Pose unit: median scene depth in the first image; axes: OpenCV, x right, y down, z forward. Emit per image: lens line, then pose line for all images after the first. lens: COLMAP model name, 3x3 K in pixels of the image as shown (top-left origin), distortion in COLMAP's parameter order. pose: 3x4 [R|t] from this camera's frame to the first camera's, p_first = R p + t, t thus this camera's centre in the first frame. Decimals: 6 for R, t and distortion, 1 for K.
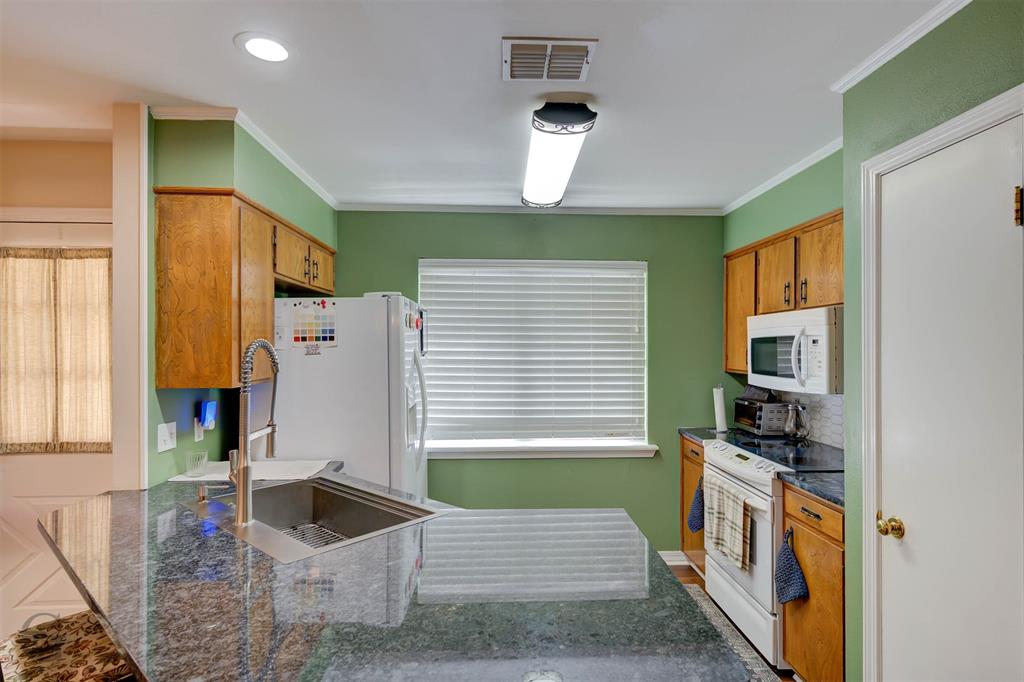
lens RADIAL K [[520.9, 0, 513.3], [0, 520.9, 344.4], [0, 0, 1]] dist [0.003121, 0.000049]
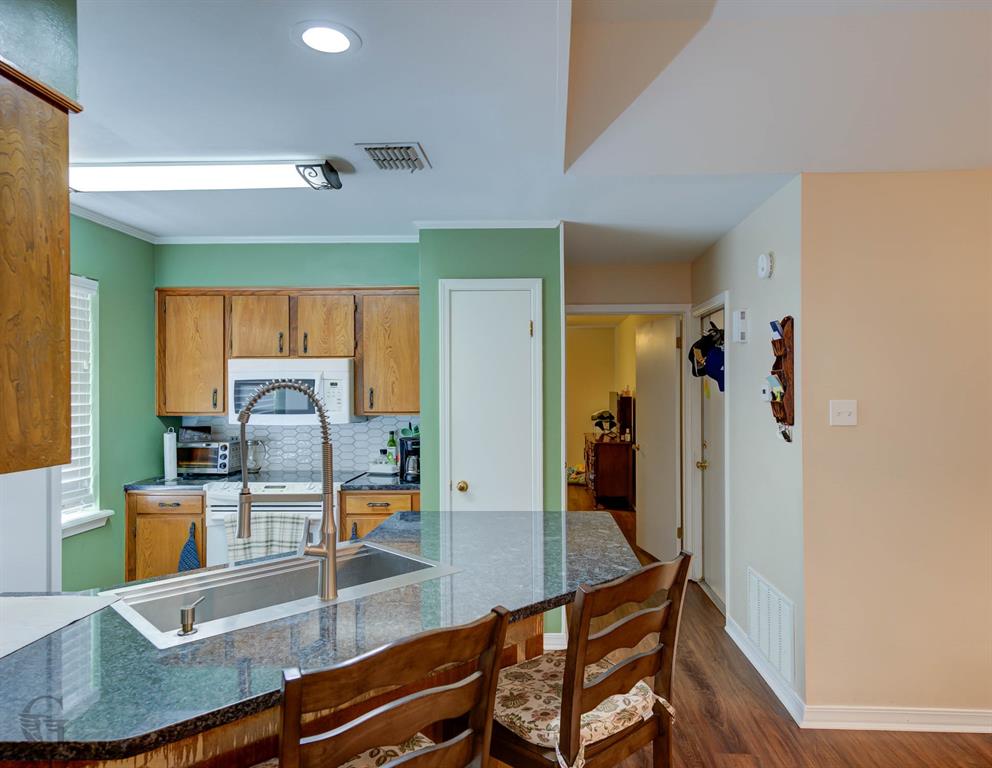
lens RADIAL K [[699.9, 0, 498.0], [0, 699.9, 386.2], [0, 0, 1]] dist [0.012737, 0.002304]
pose [[0.087315, 0.001978, 0.996179, -1.095338], [-0.002804, 0.999995, -0.001740, 0.001444], [-0.996177, -0.002641, 0.087320, 0.425967]]
